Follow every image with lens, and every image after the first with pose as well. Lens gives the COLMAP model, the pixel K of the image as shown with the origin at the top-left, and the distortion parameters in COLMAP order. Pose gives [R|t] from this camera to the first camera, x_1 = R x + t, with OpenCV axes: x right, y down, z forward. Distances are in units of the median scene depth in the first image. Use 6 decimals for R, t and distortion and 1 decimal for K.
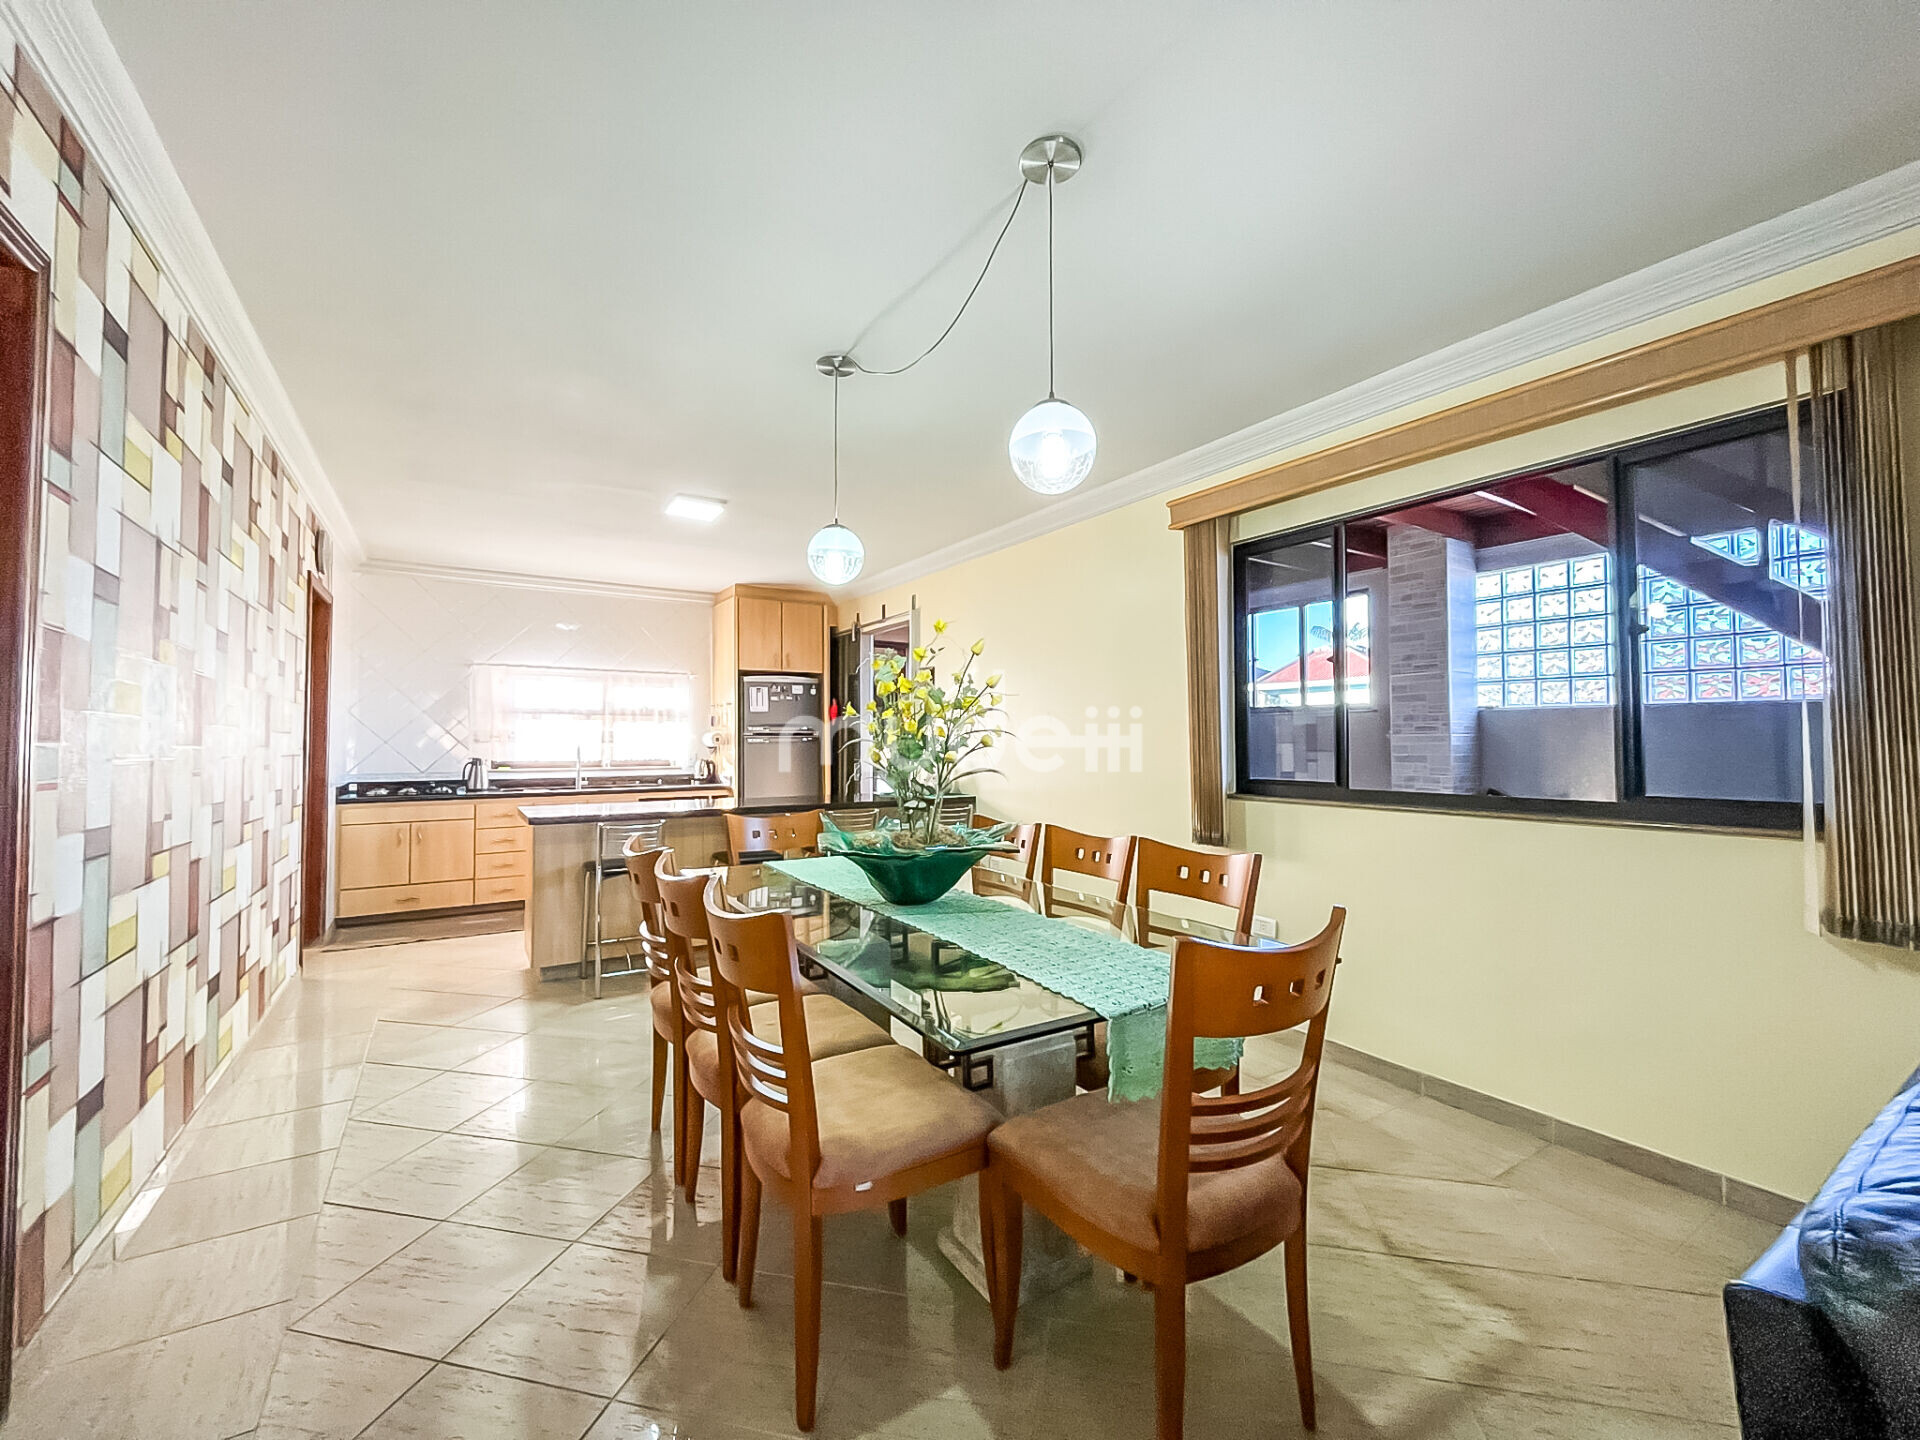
lens RADIAL K [[784.8, 0, 961.0], [0, 784.8, 714.5], [0, 0, 1]] dist [-0.000156, -0.000013]
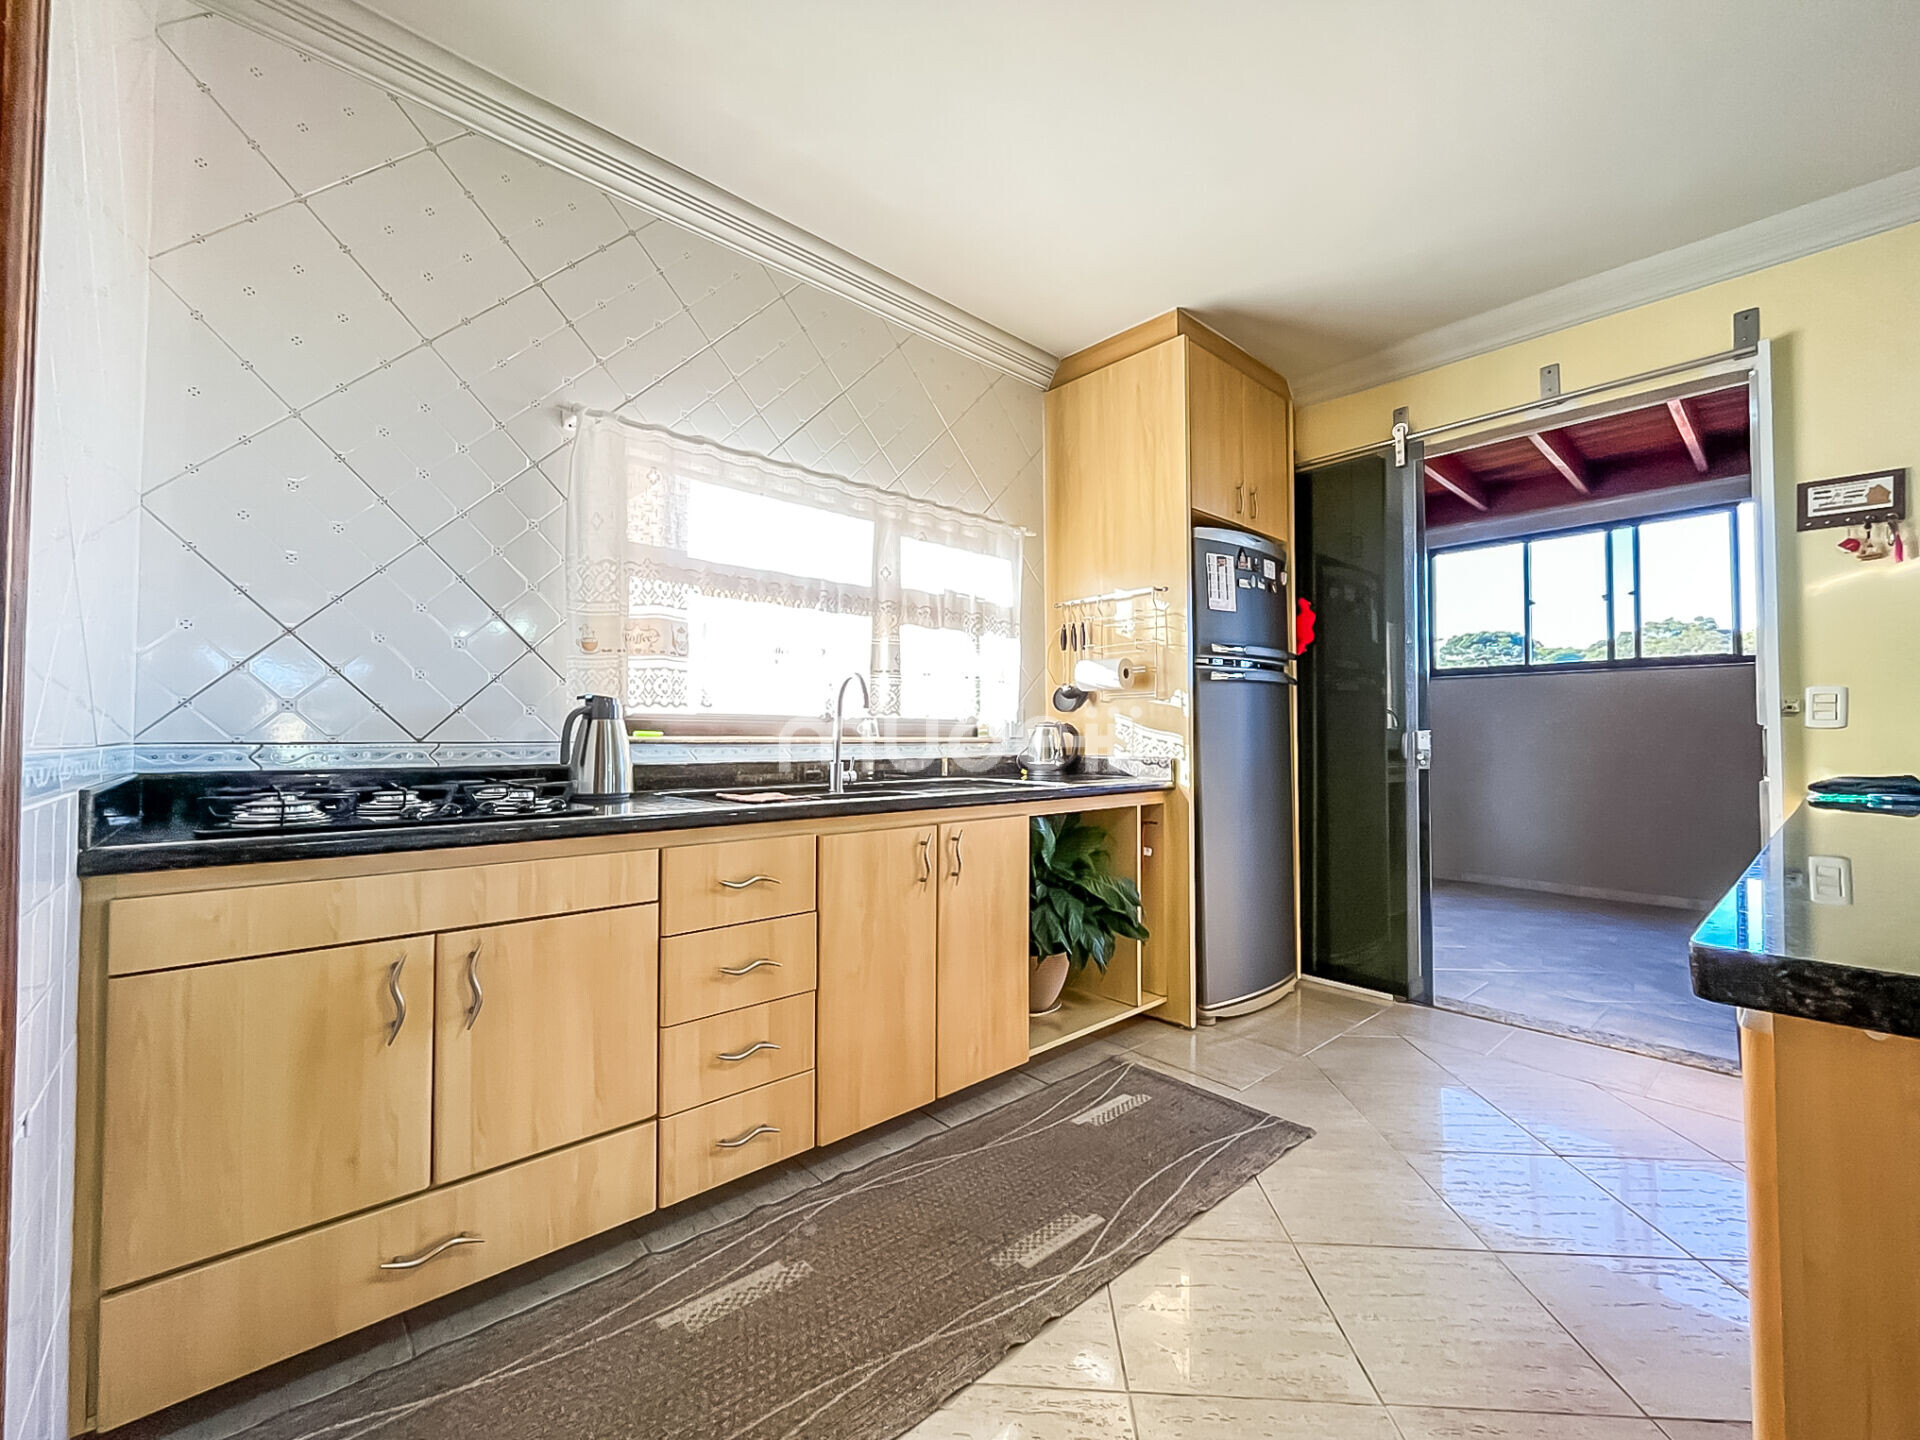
lens RADIAL K [[784.8, 0, 960.5], [0, 784.8, 729.5], [0, 0, 1]] dist [-0.000156, -0.000013]
pose [[0.983938, 0.001231, 0.178506, -0.509793], [-0.002895, 0.999955, 0.009058, 0.062425], [-0.178486, -0.009429, 0.983897, 0.638367]]
